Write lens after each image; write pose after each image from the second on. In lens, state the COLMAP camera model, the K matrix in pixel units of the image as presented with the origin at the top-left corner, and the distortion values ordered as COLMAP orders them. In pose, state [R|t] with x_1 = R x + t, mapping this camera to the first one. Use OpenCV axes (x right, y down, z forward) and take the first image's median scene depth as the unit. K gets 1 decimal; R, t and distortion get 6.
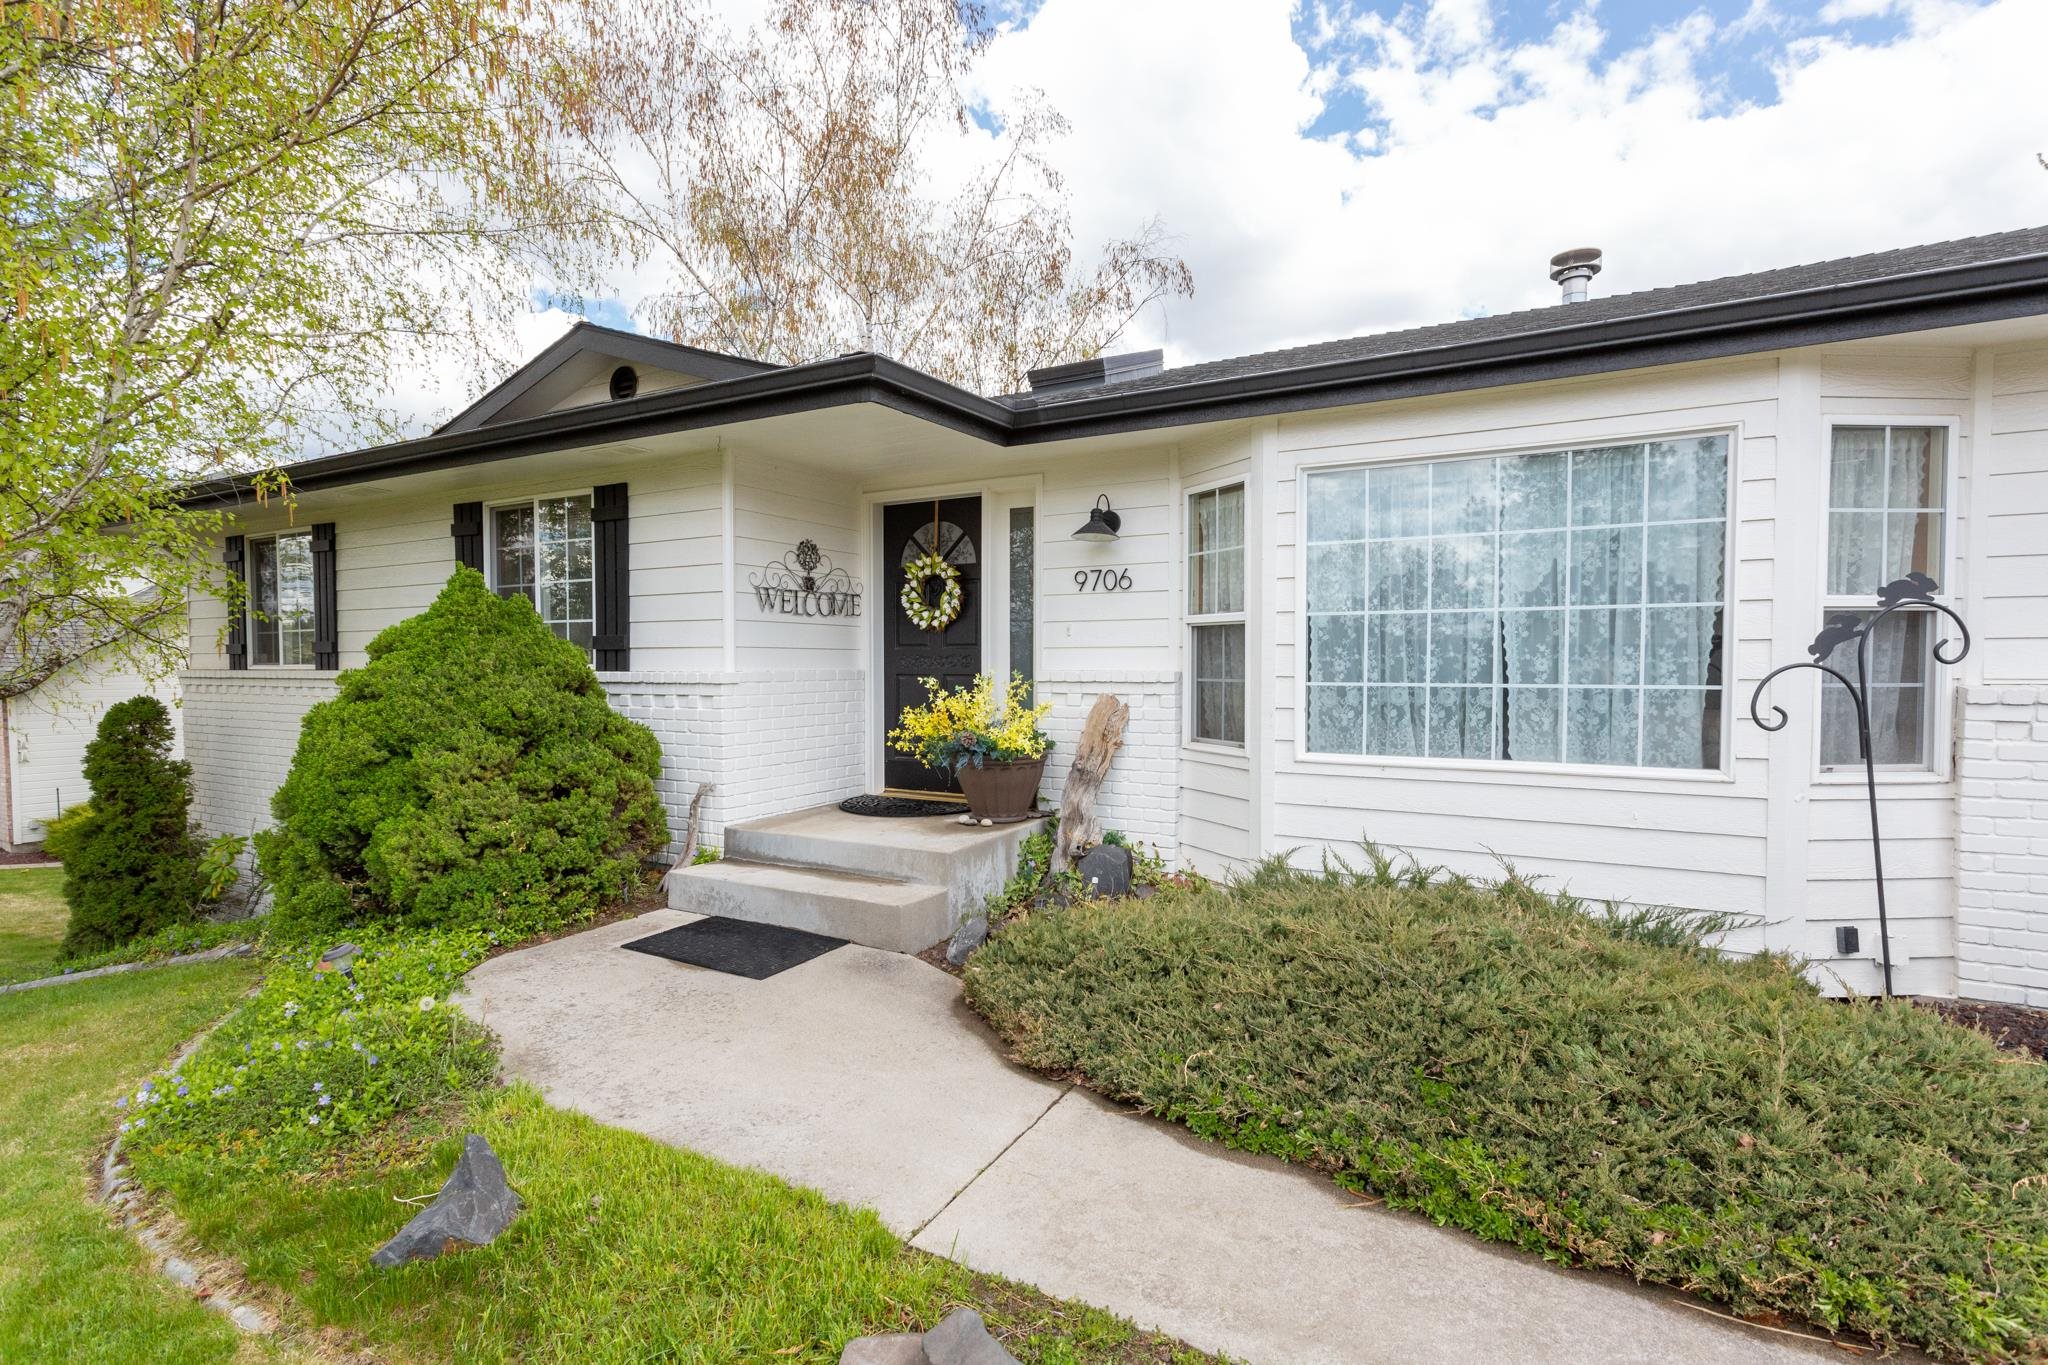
lens RADIAL K [[976.0, 0, 1018.6], [0, 976.0, 685.4], [0, 0, 1]] dist [0.005194, 0.000709]
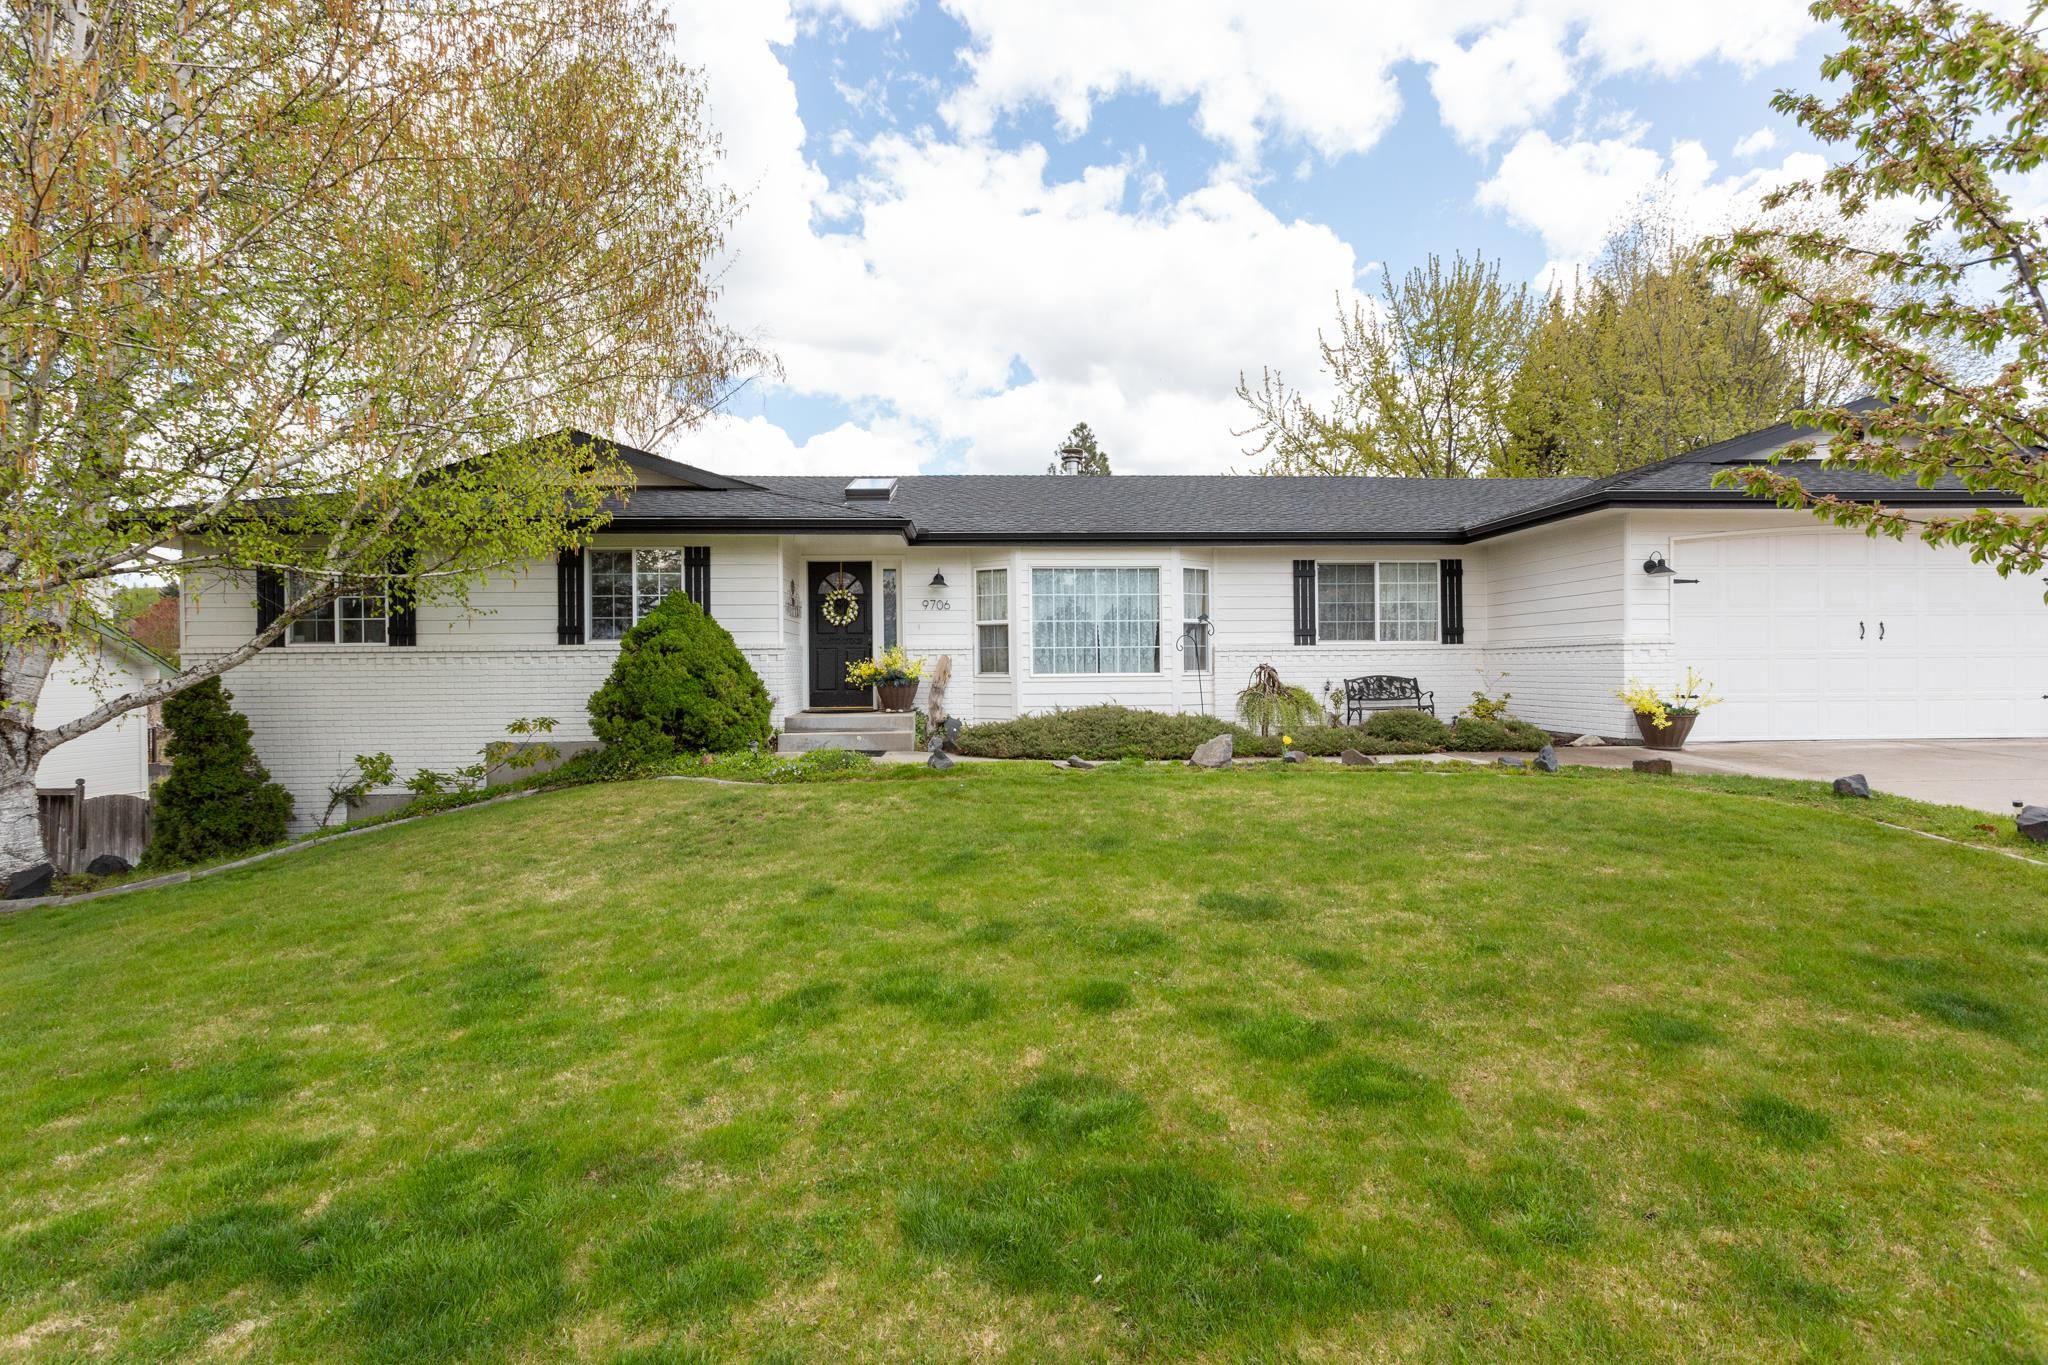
lens RADIAL K [[976.0, 0, 1025.6], [0, 976.0, 674.6], [0, 0, 1]] dist [0.005194, 0.000709]
pose [[0.840682, -0.008785, 0.541458, -1.102688], [0.020399, 0.999672, -0.015453, 0.106493], [-0.541145, 0.024037, 0.840586, -1.155298]]
